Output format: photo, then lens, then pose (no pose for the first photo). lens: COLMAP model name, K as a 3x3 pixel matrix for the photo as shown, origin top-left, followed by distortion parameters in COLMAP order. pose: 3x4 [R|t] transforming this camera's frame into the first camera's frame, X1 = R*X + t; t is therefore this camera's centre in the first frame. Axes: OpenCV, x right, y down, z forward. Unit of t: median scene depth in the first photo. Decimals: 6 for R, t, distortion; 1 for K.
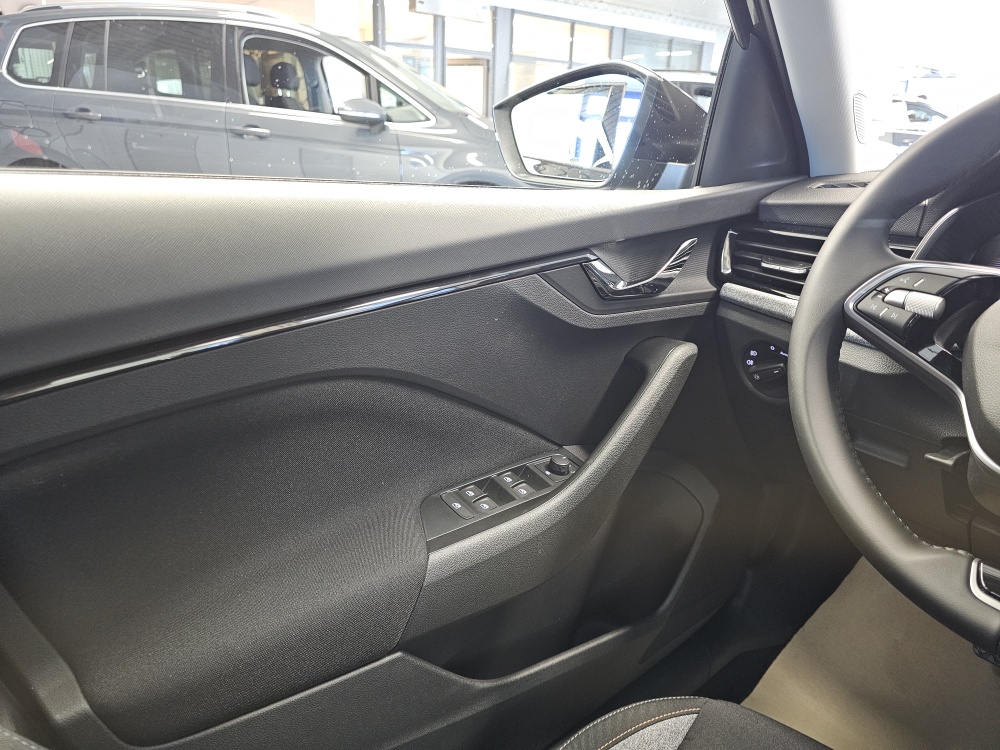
lens RADIAL K [[685.5, 0, 499.5], [0, 685.5, 373.0], [0, 0, 1]] dist [0.064541, -0.065118]
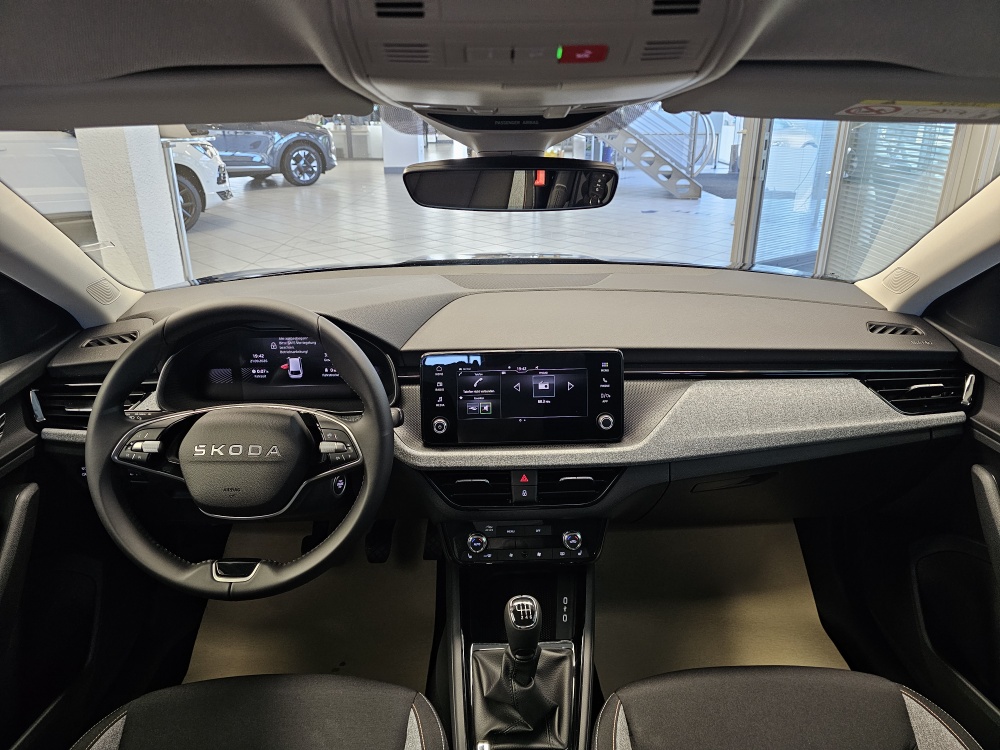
lens RADIAL K [[685.5, 0, 506.7], [0, 685.5, 356.1], [0, 0, 1]] dist [0.064541, -0.065118]
pose [[0.635612, -0.310929, 0.706626, -0.021564], [0.290054, 0.944430, 0.154663, -0.226251], [-0.715448, 0.106654, 0.690477, -0.670048]]
